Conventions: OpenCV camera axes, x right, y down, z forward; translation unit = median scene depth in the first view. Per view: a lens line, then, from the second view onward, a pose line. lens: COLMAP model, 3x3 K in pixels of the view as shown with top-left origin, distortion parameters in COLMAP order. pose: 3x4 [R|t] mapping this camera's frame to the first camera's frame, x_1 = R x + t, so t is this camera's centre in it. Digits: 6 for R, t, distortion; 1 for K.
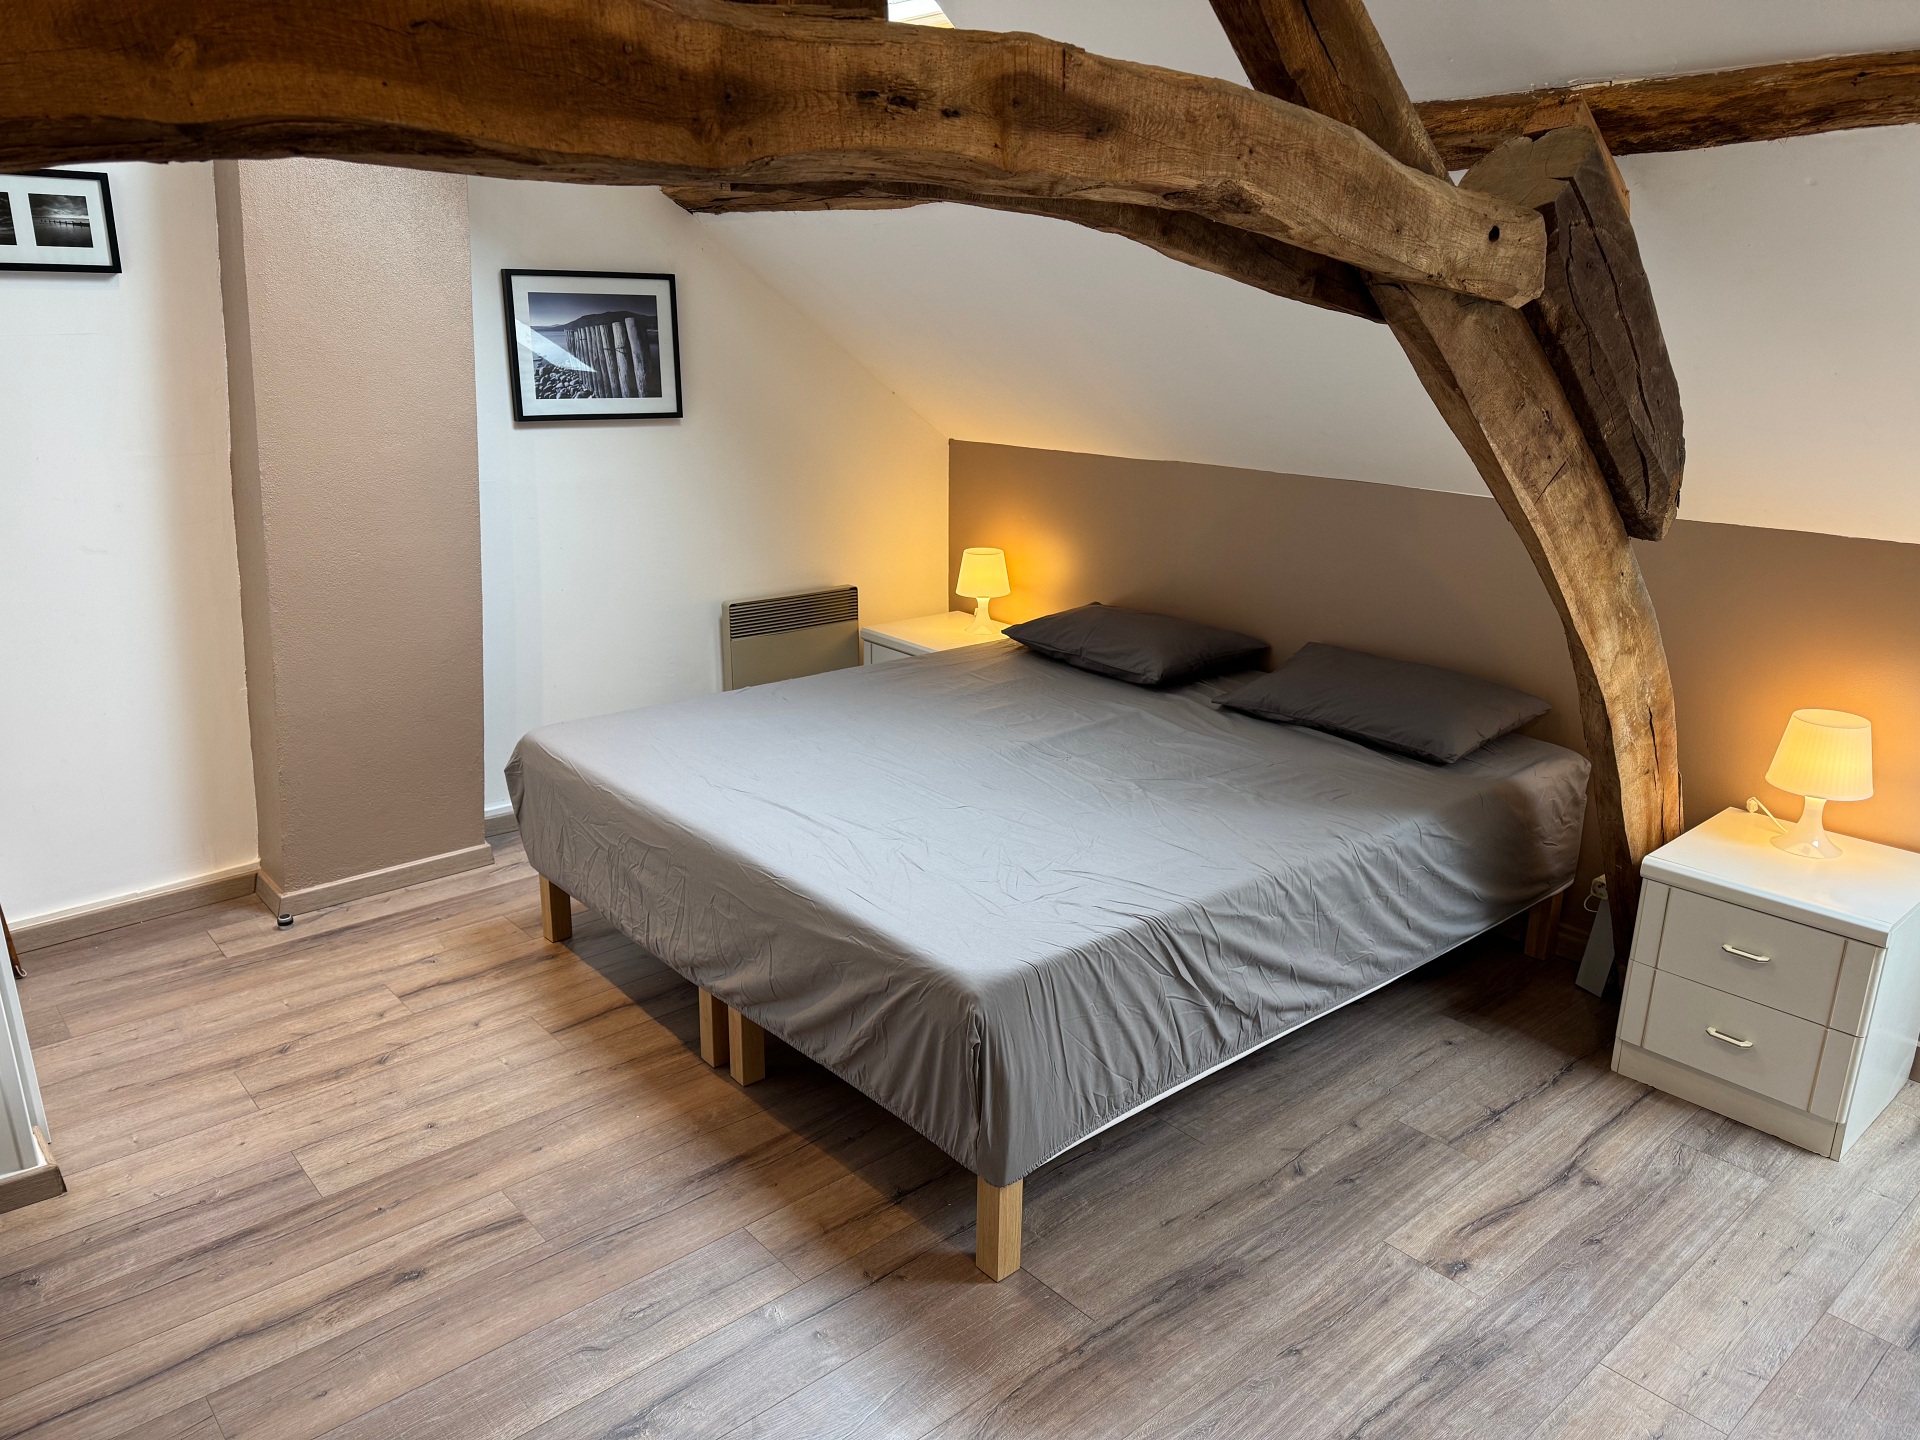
lens RADIAL K [[1346.1, 0, 964.1], [0, 1346.1, 725.6], [0, 0, 1]] dist [0.042064, -0.046536]
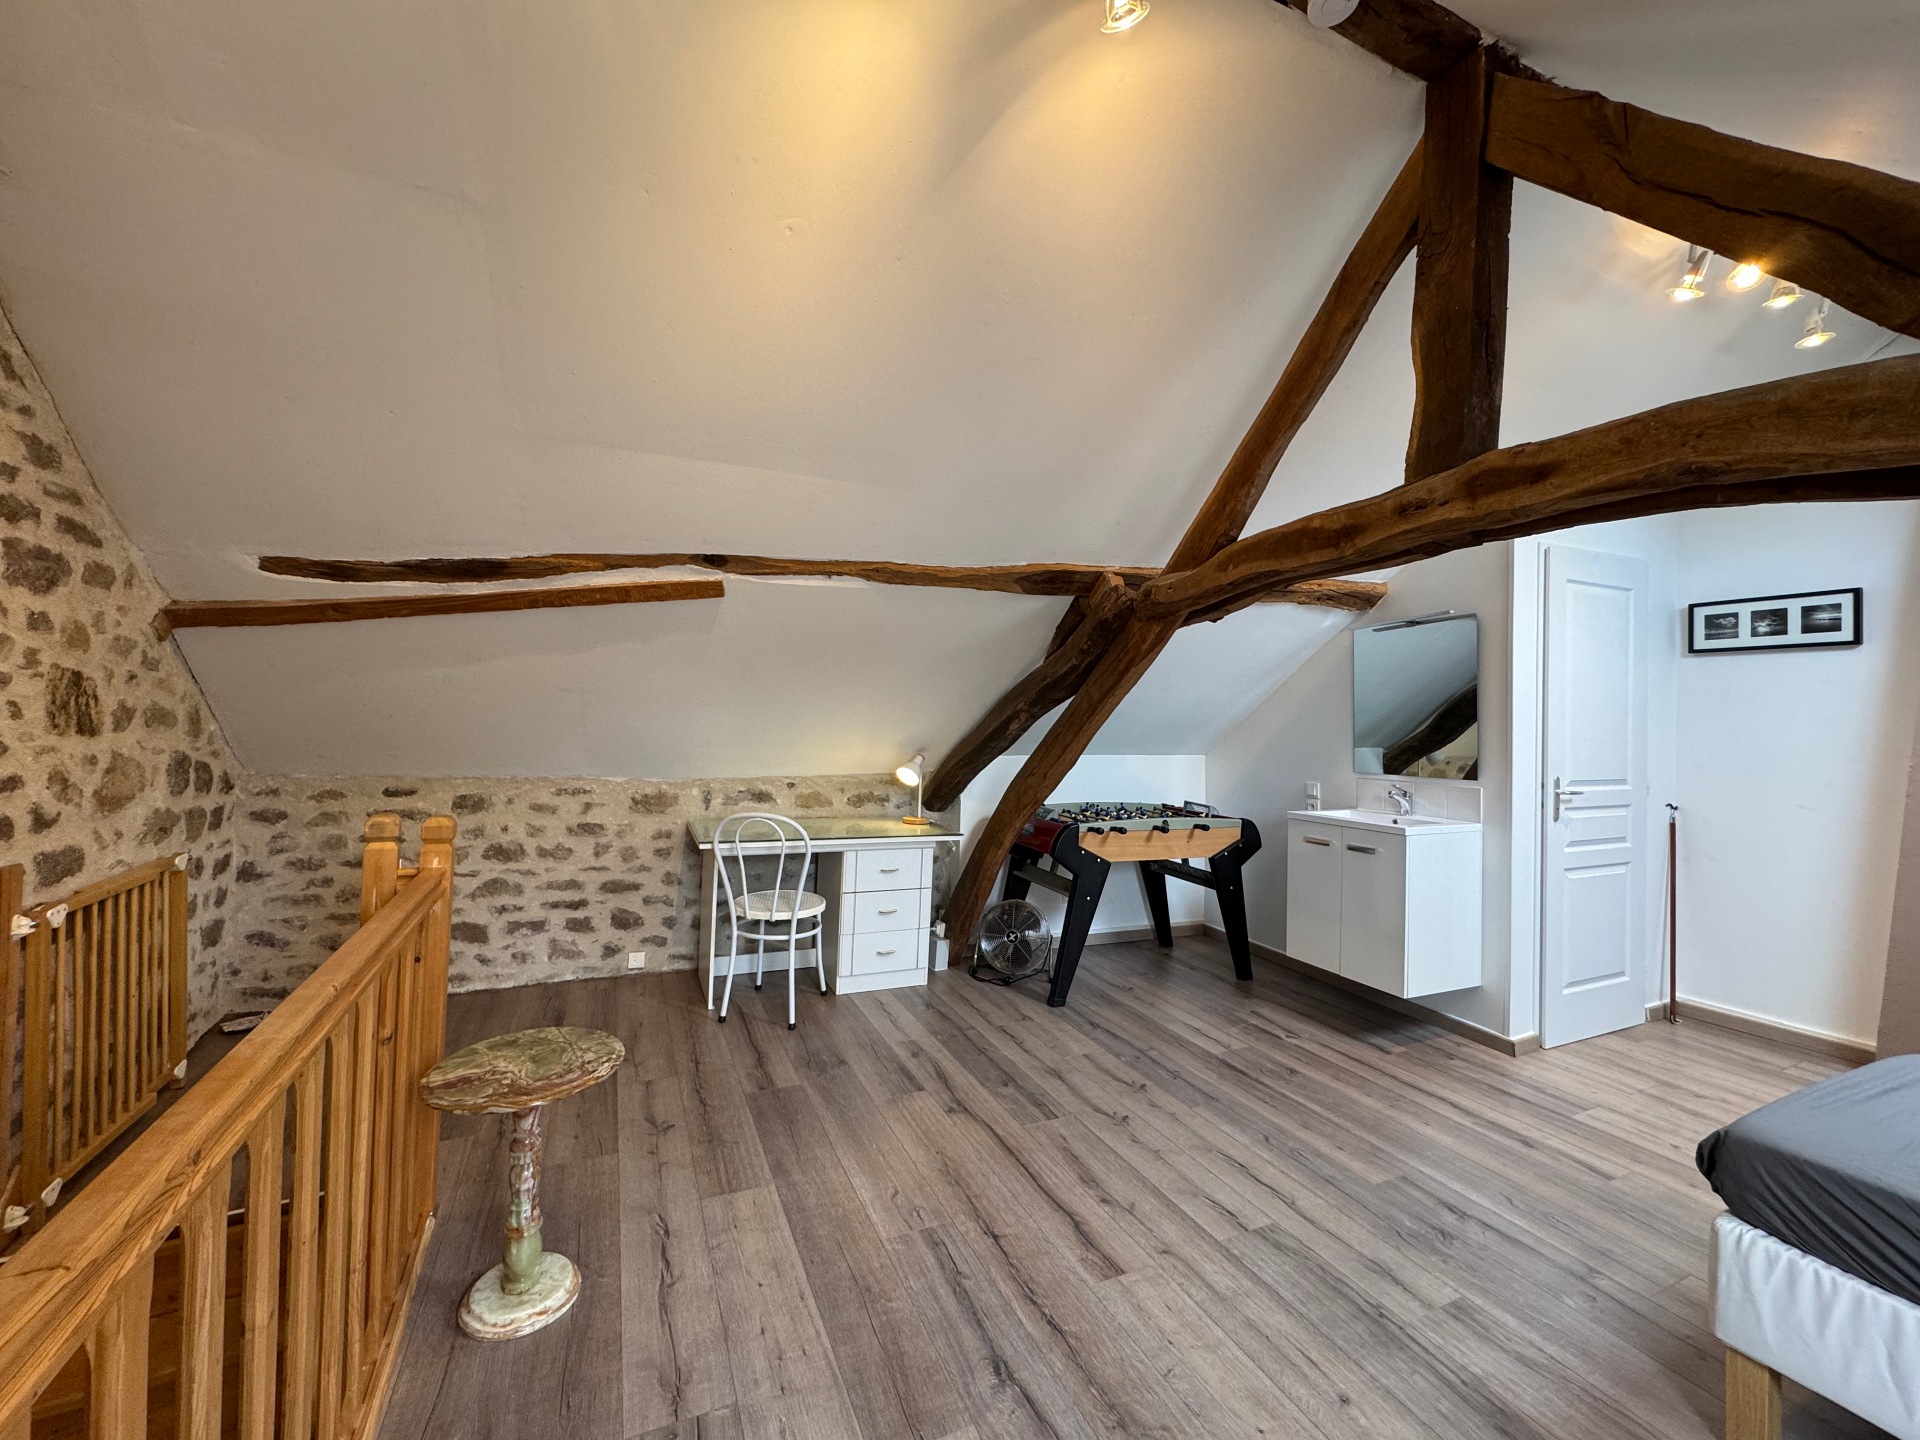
lens RADIAL K [[777.1, 0, 958.4], [0, 777.1, 718.1], [0, 0, 1]] dist [0.001171, 0.000071]
pose [[-0.292539, -0.021384, -0.956014, 0.769127], [-0.303880, 0.950006, 0.071737, 0.018745], [0.906685, 0.311499, -0.284412, 0.399900]]
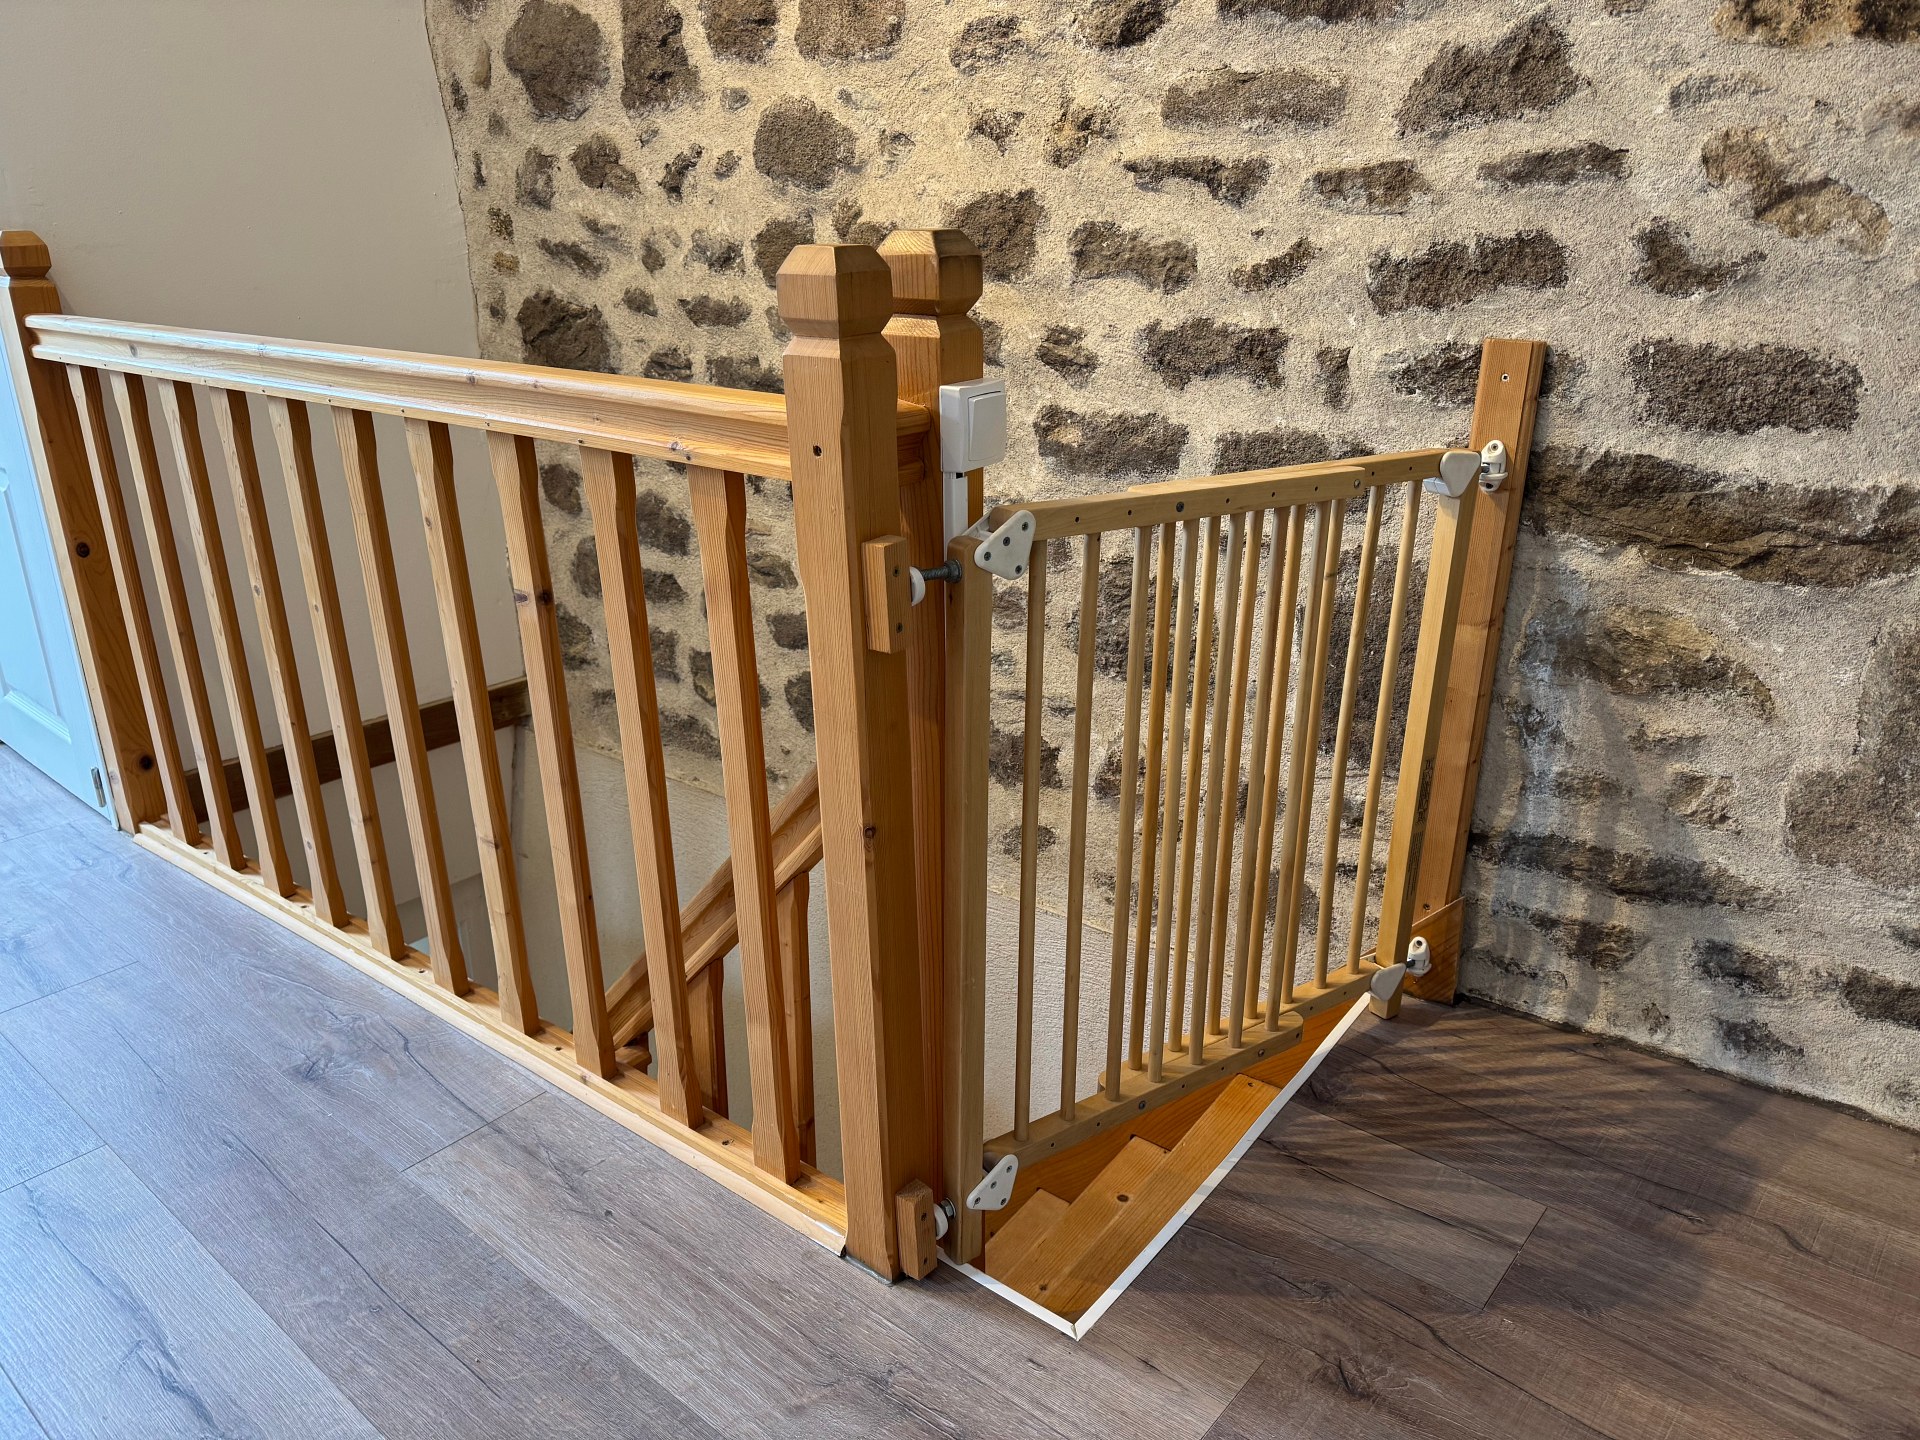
lens RADIAL K [[1346.1, 0, 950.1], [0, 1346.1, 719.2], [0, 0, 1]] dist [0.042064, -0.046536]
pose [[-0.135682, -0.355102, 0.924929, -0.282777], [0.291352, 0.877982, 0.379817, 0.309560], [-0.946945, 0.321015, -0.015666, -0.257515]]
